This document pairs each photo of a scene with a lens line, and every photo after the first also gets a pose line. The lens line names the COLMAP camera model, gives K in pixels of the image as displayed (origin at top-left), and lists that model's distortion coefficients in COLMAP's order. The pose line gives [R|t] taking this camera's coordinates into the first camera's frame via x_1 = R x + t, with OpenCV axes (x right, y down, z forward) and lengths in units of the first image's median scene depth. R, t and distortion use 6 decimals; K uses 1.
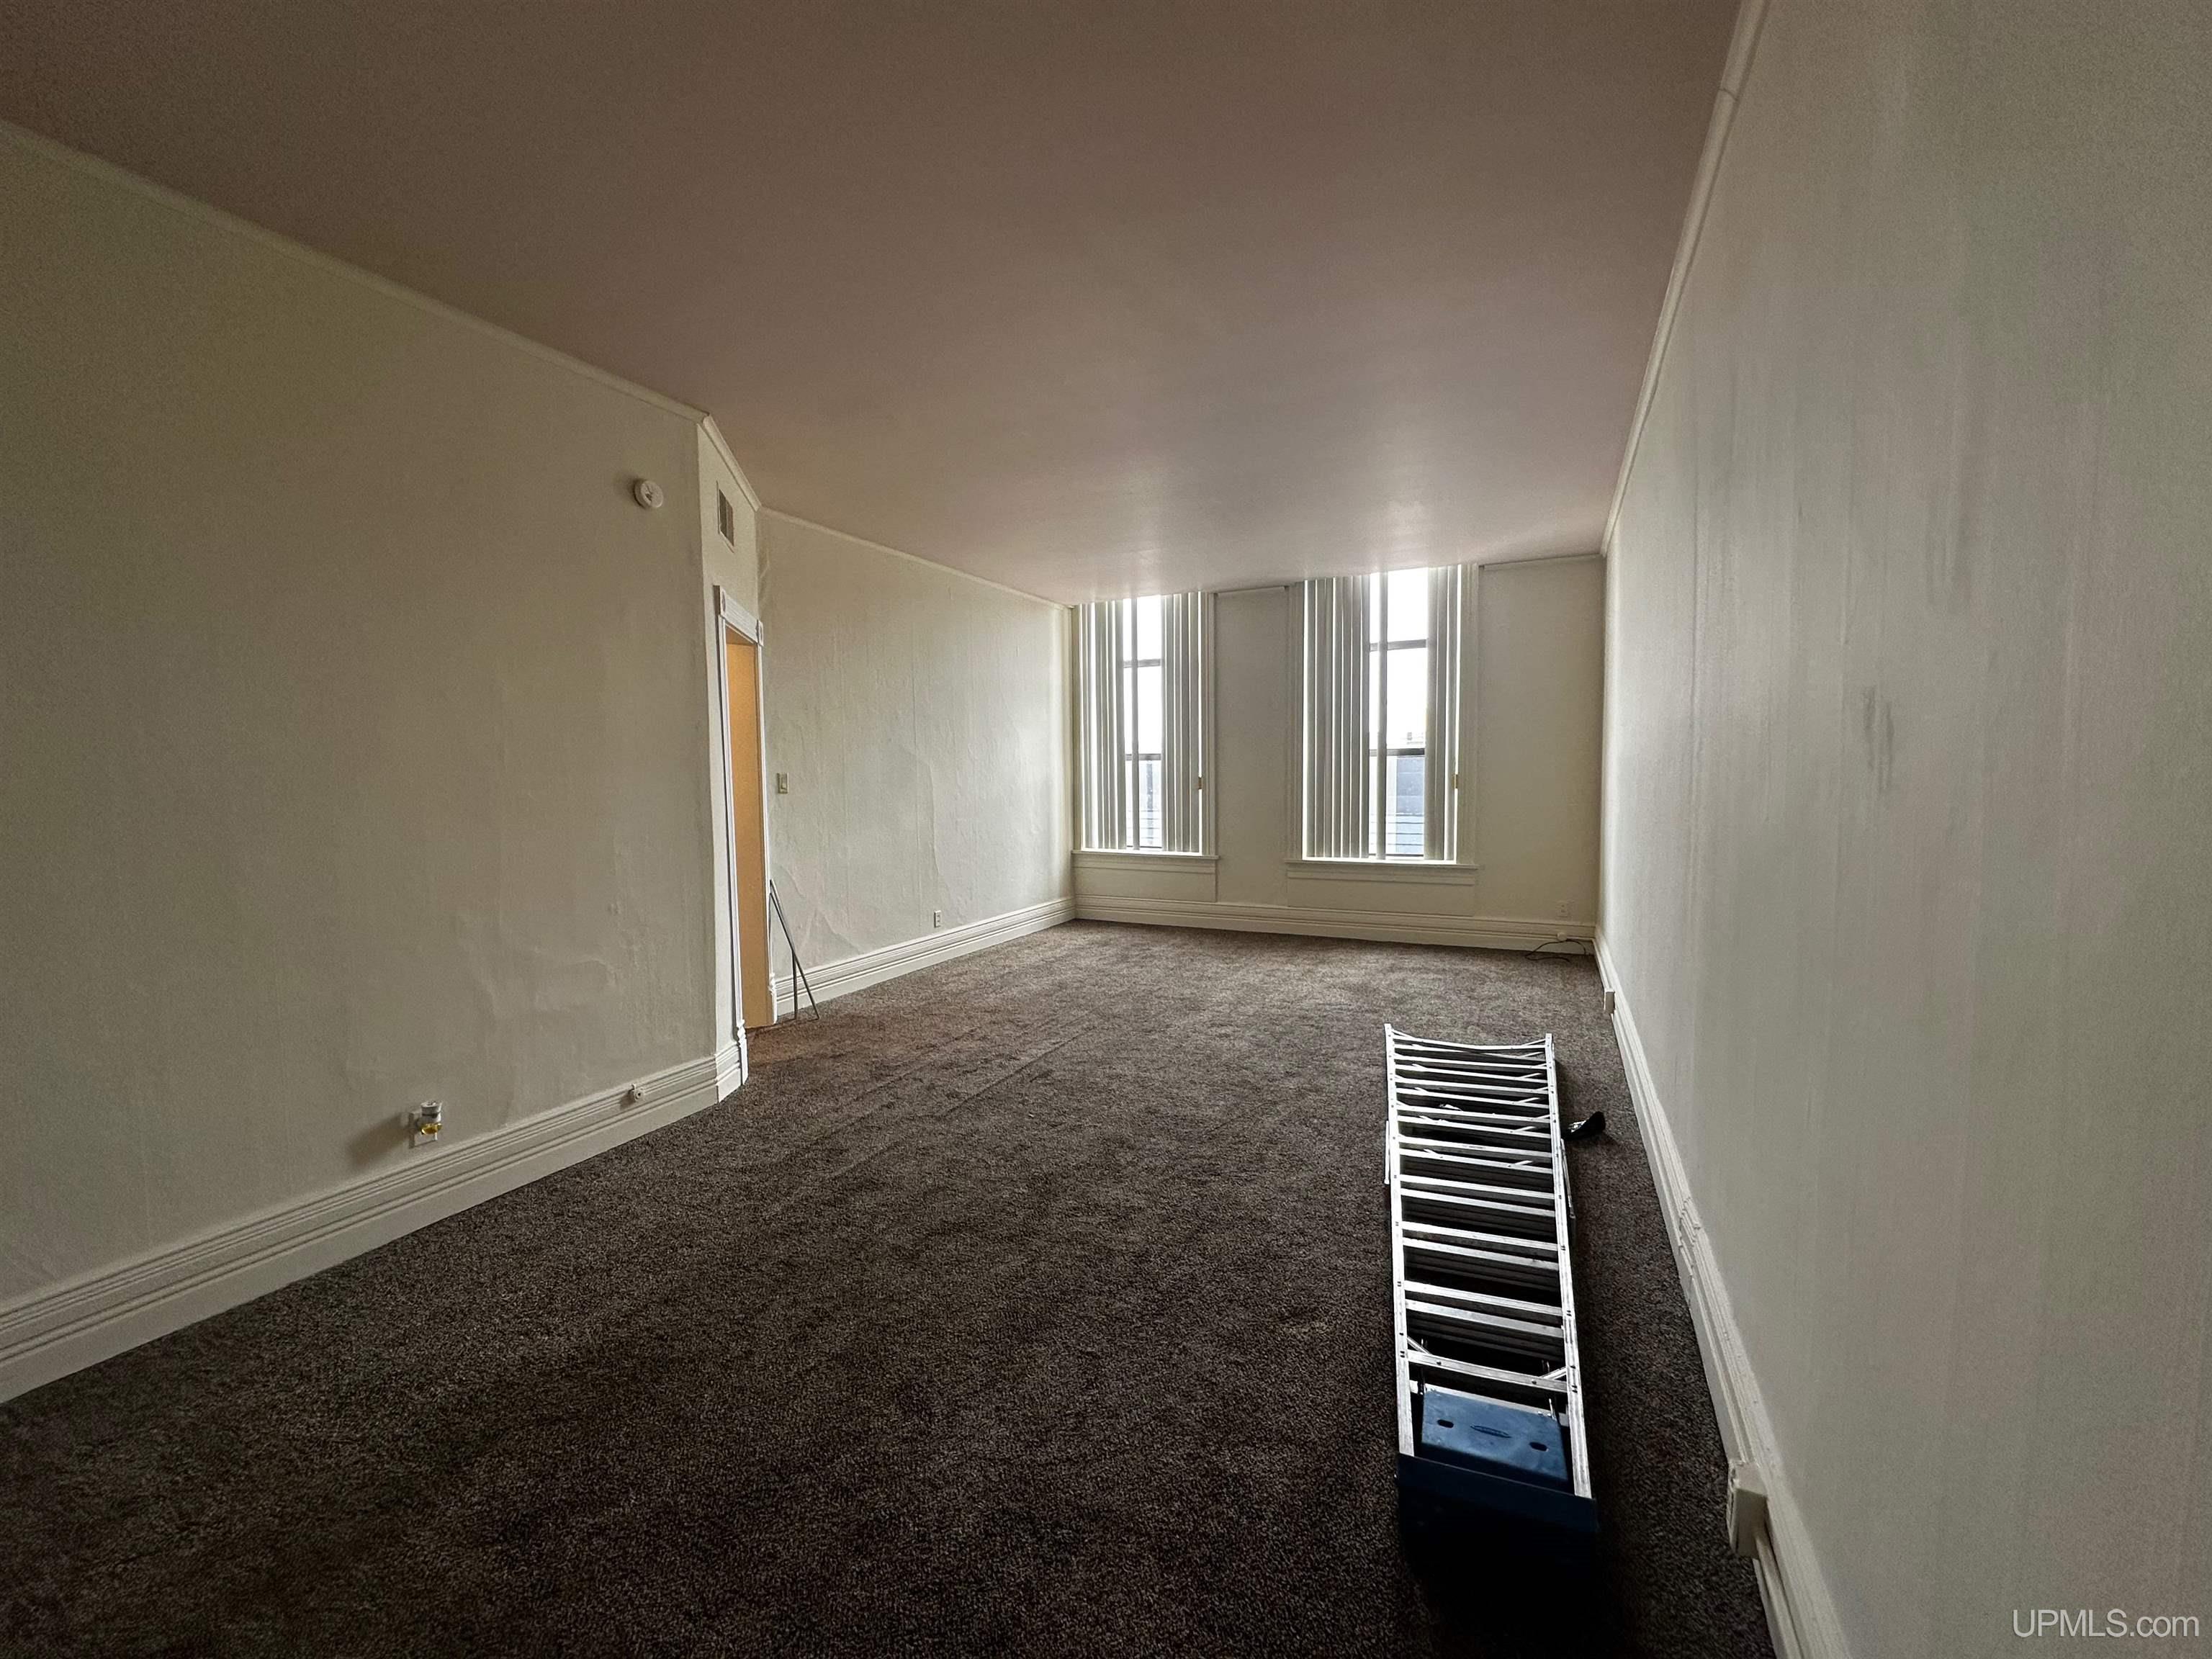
lens RADIAL K [[880.3, 0, 1106.9], [0, 880.3, 822.2], [0, 0, 1]] dist [-0.001617, 0.000130]
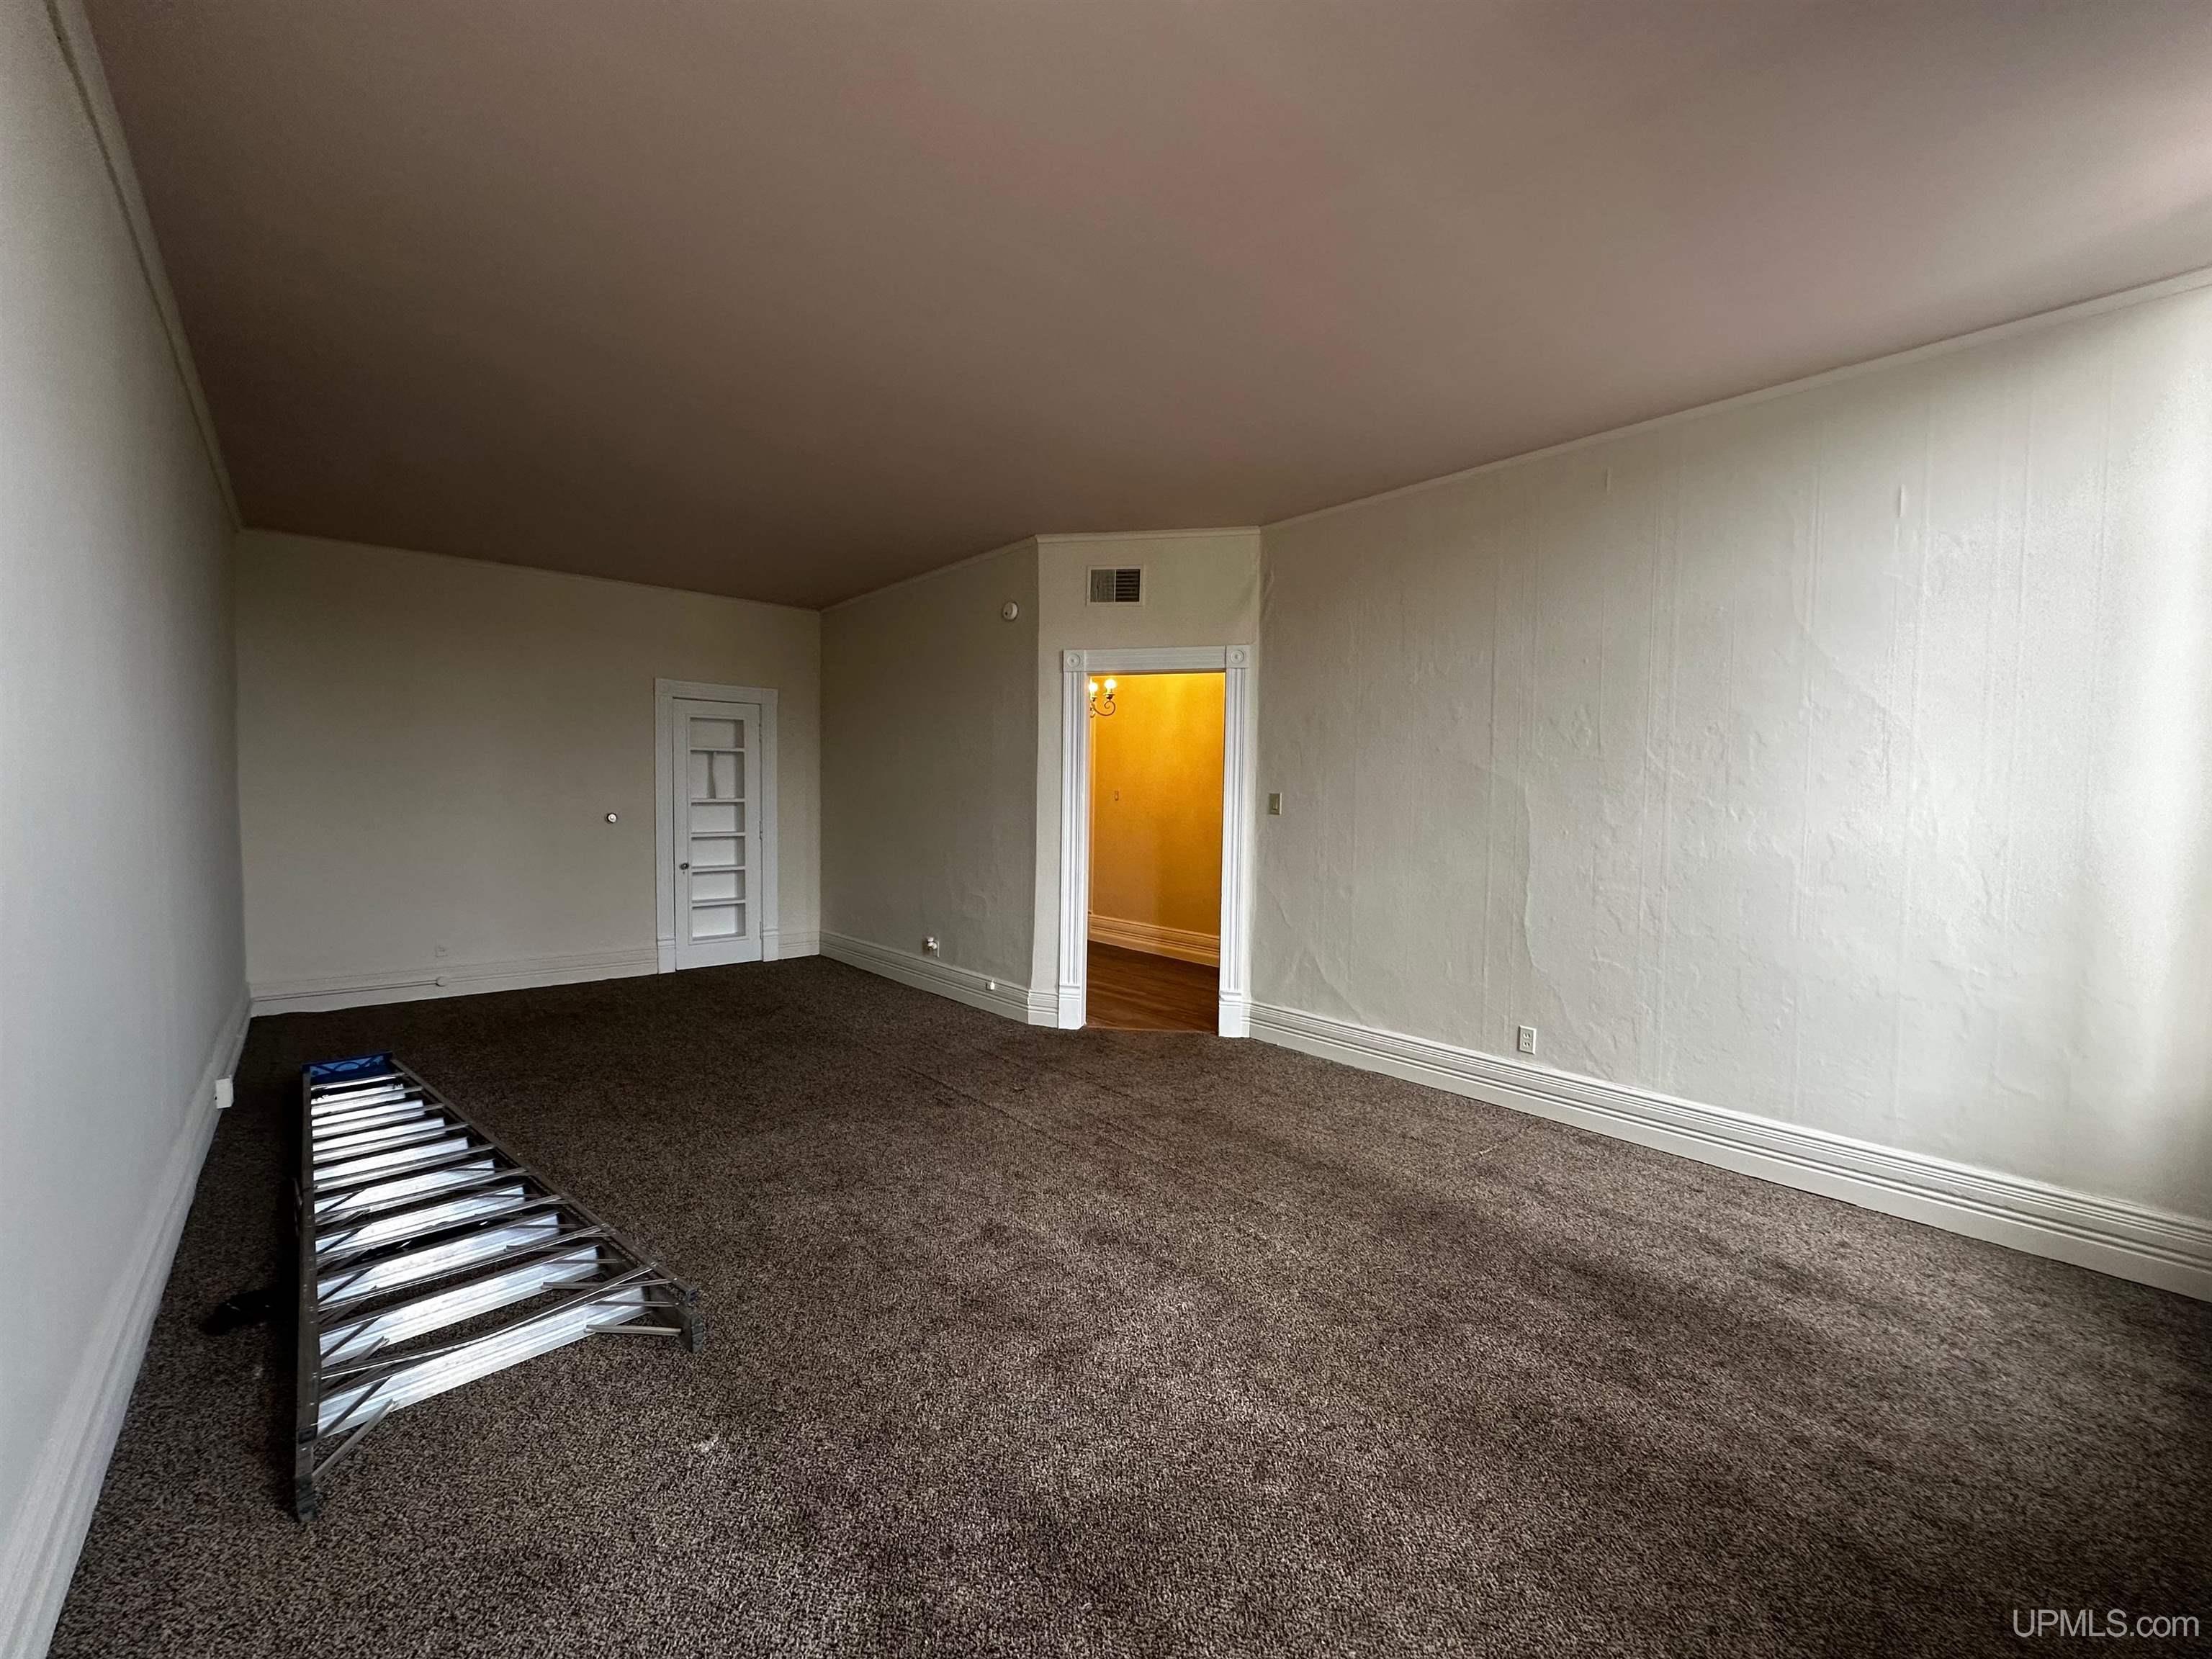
lens RADIAL K [[880.3, 0, 1106.9], [0, 880.3, 822.2], [0, 0, 1]] dist [-0.001617, 0.000130]
pose [[-0.374988, 0.044782, -0.925947, 0.436481], [-0.056541, 0.995868, 0.071061, -0.060442], [0.925304, 0.079001, -0.370907, 0.878929]]
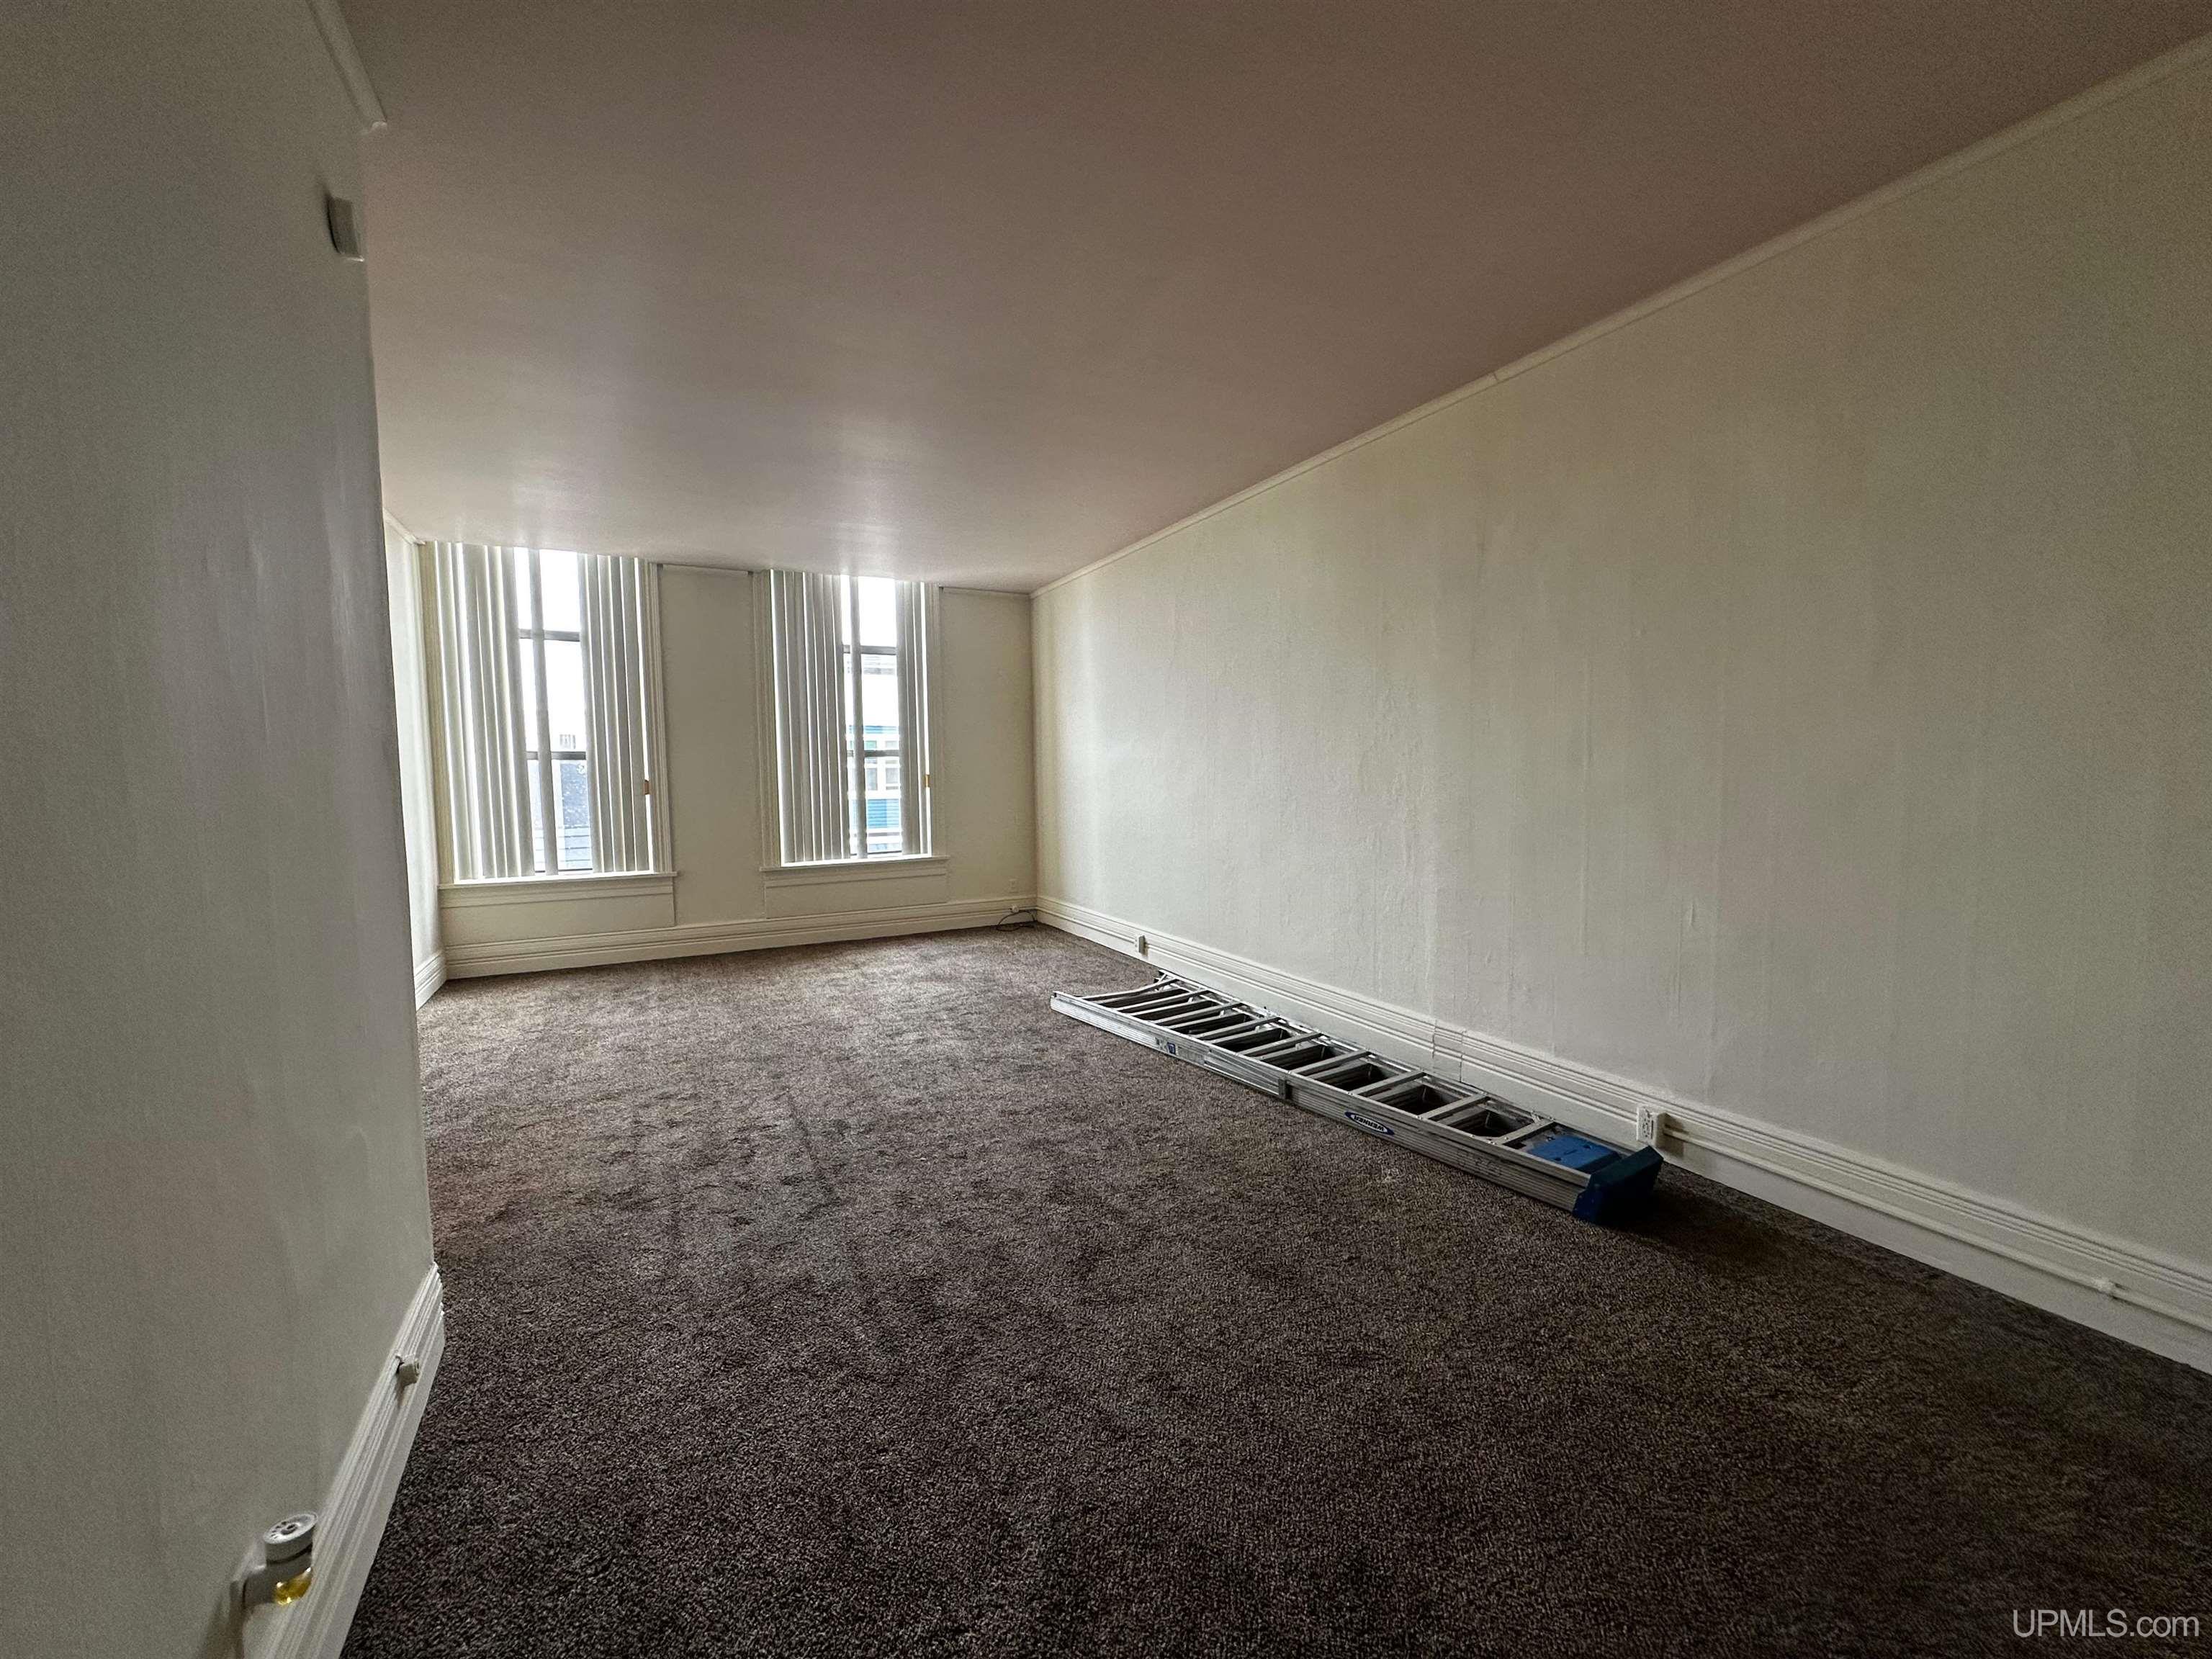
lens RADIAL K [[880.3, 0, 1106.9], [0, 880.3, 822.2], [0, 0, 1]] dist [-0.001617, 0.000130]
pose [[0.595811, -0.046303, 0.801789, -0.339978], [0.053375, 0.998412, 0.017995, -0.003106], [-0.801349, 0.032074, 0.597337, 0.165823]]
